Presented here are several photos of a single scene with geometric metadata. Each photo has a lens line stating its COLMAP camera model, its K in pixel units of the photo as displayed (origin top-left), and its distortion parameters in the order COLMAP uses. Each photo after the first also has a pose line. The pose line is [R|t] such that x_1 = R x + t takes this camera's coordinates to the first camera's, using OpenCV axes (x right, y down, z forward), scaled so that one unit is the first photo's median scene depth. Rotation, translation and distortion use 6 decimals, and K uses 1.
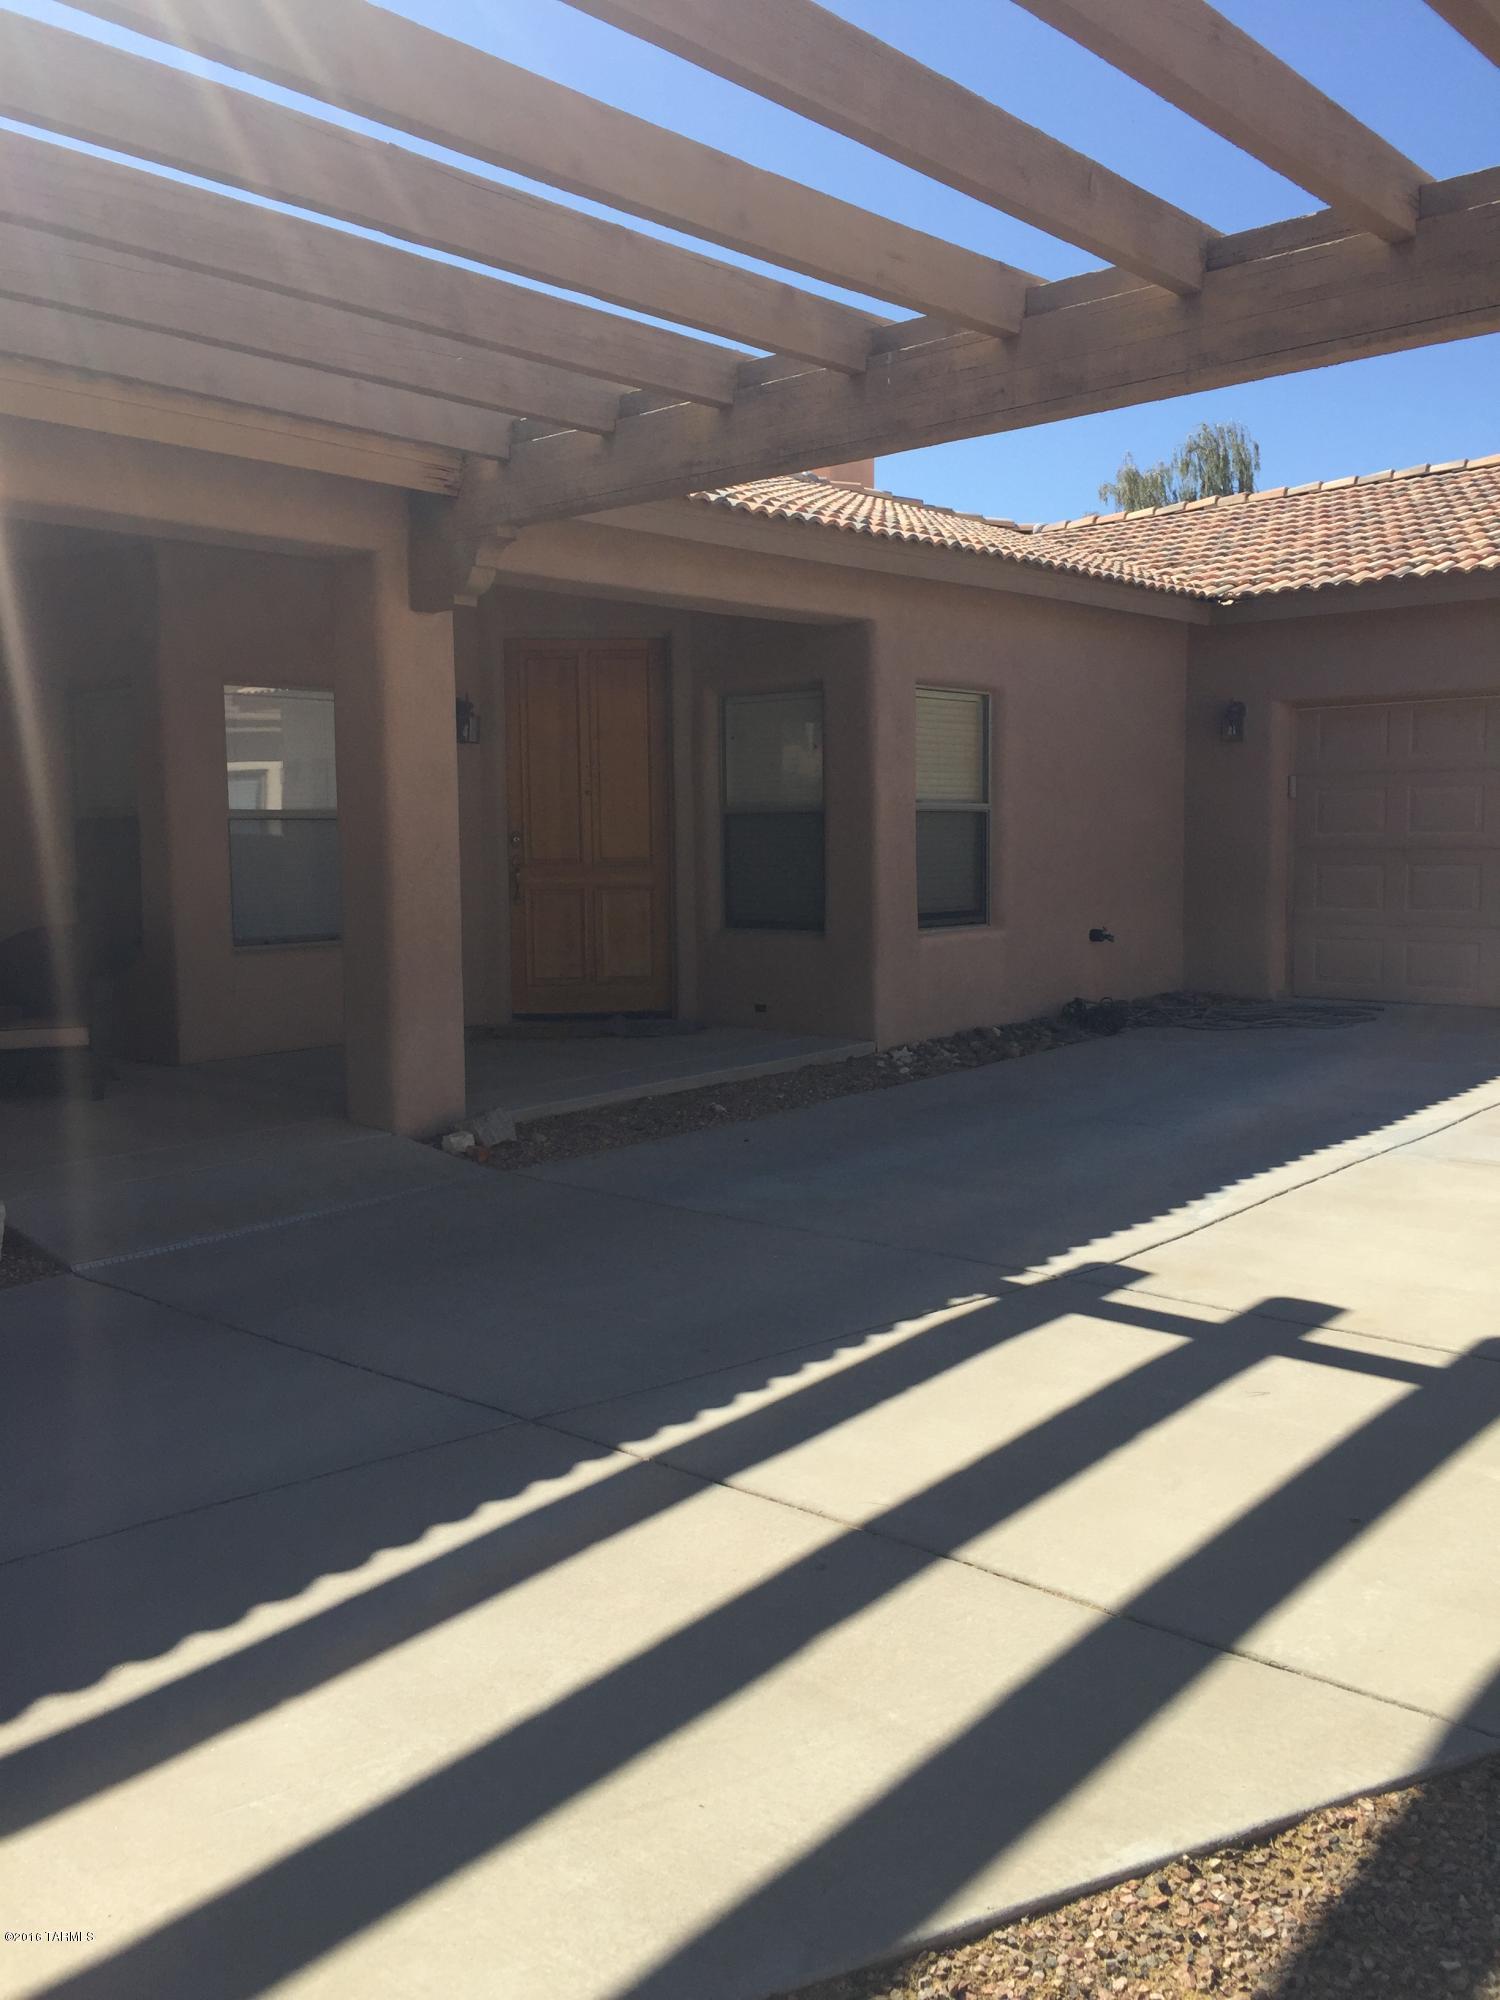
lens RADIAL K [[1708.6, 0, 752.7], [0, 1708.6, 1002.0], [0, 0, 1]] dist [0.015289, -0.006525]
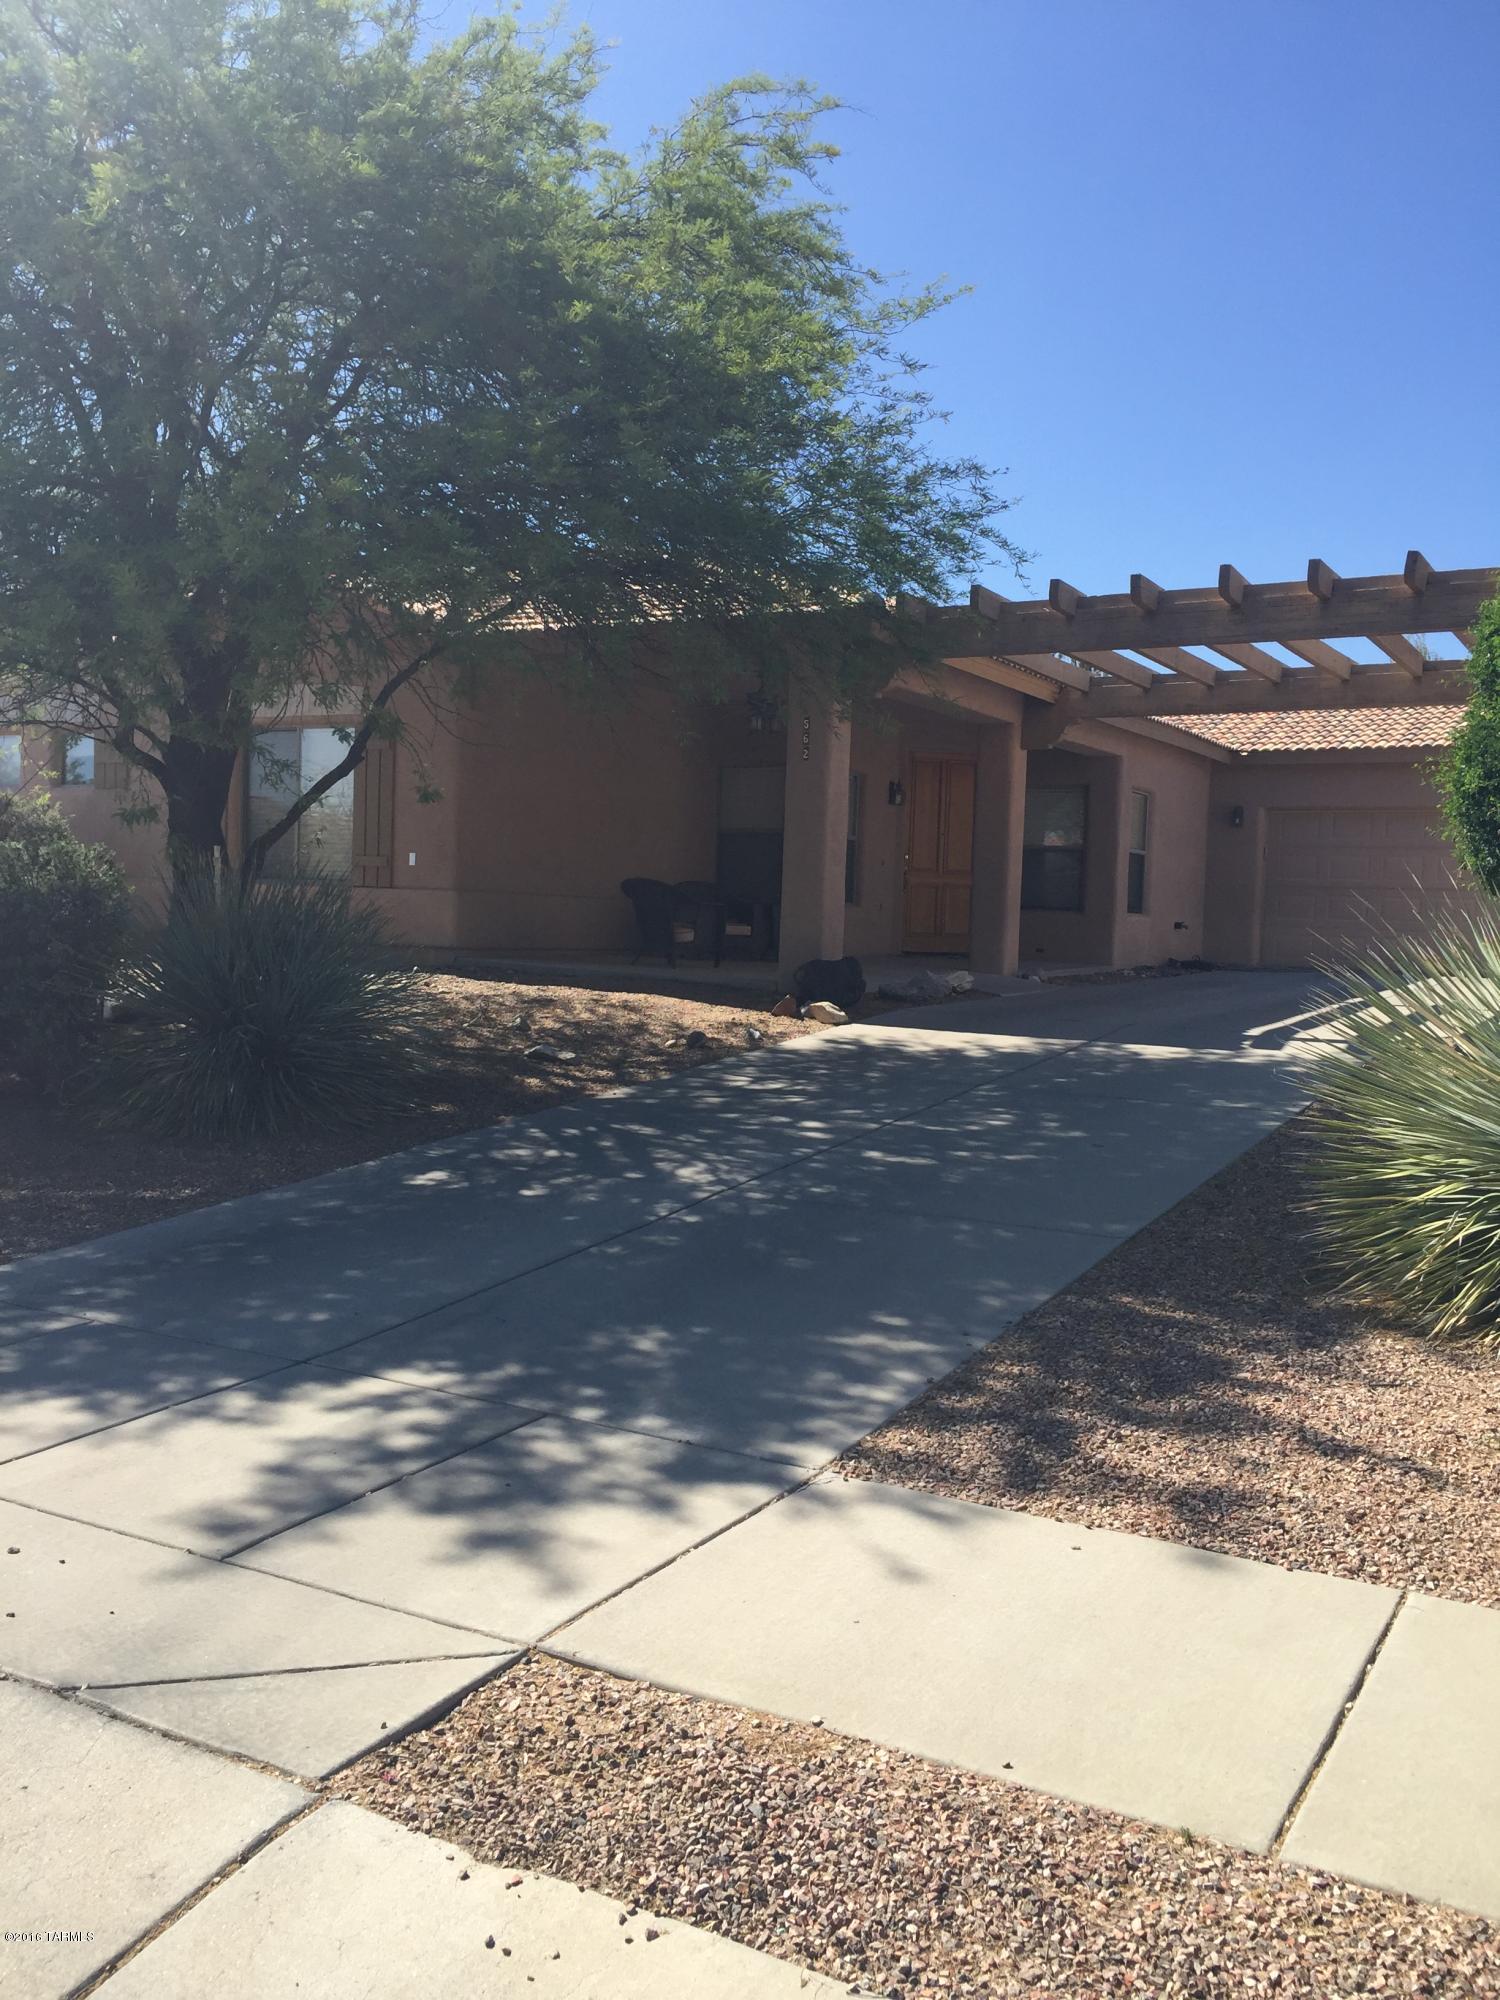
lens RADIAL K [[1708.6, 0, 745.1], [0, 1708.6, 1000.6], [0, 0, 1]] dist [0.015289, -0.006525]
pose [[0.977378, 0.031303, 0.209169, -0.770192], [-0.021736, 0.998617, -0.047879, 0.169359], [-0.210378, 0.042250, 0.976707, -0.859514]]
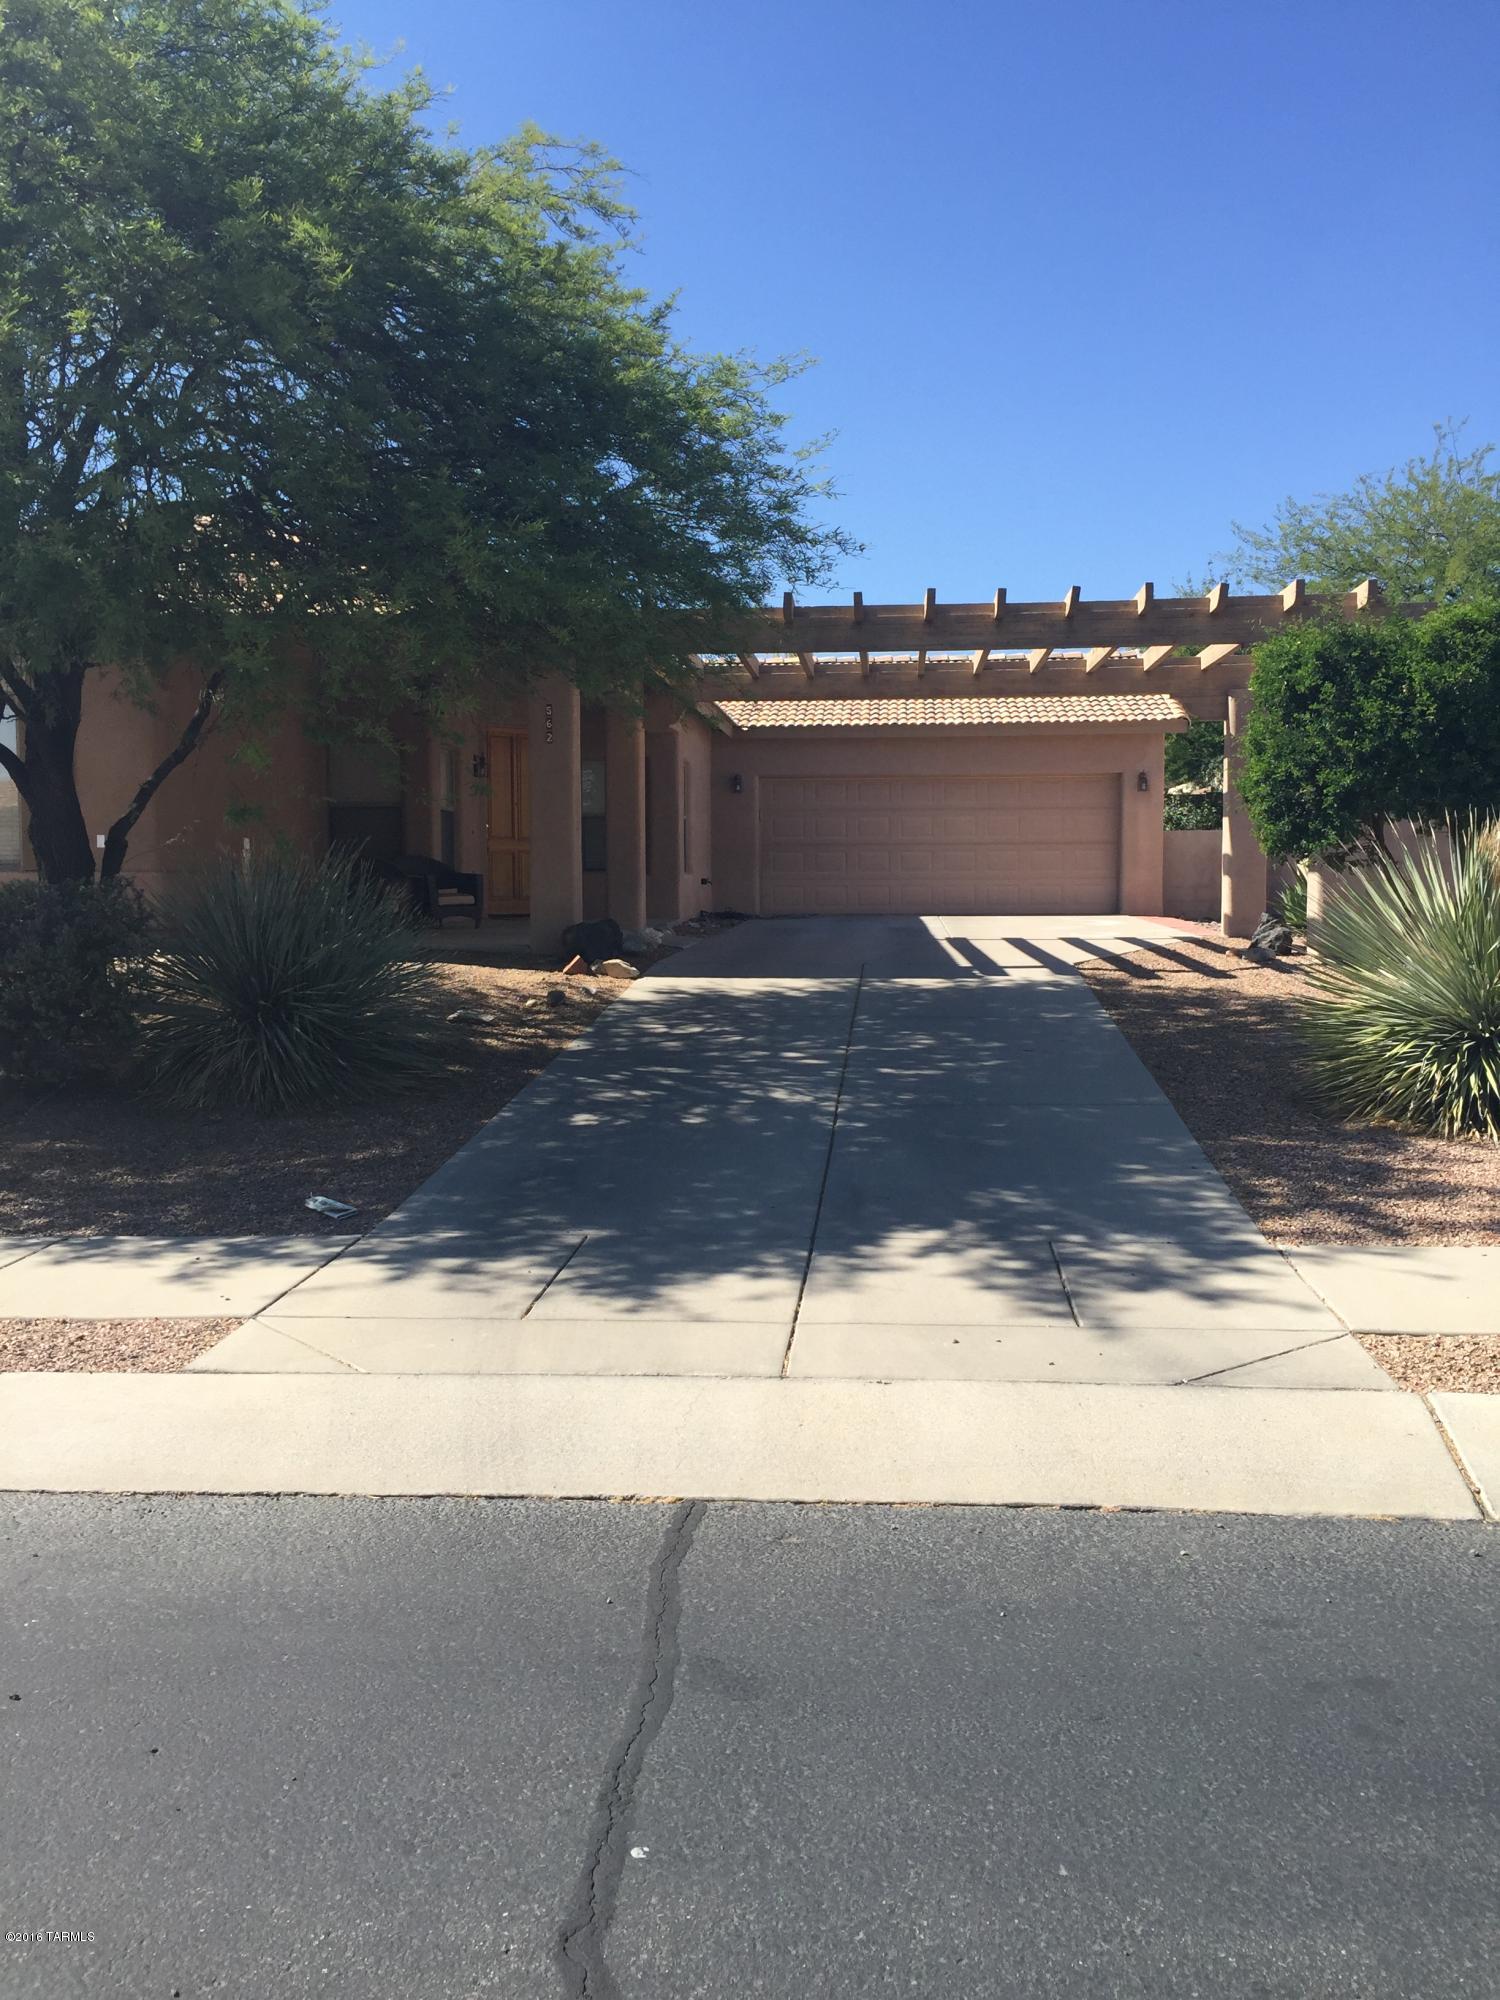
lens RADIAL K [[1708.6, 0, 750.9], [0, 1708.6, 995.8], [0, 0, 1]] dist [0.015289, -0.006525]
pose [[0.795107, -0.031340, 0.605659, -1.228669], [0.053719, 0.998378, -0.018861, 0.171909], [-0.604086, 0.047532, 0.795500, -0.841864]]
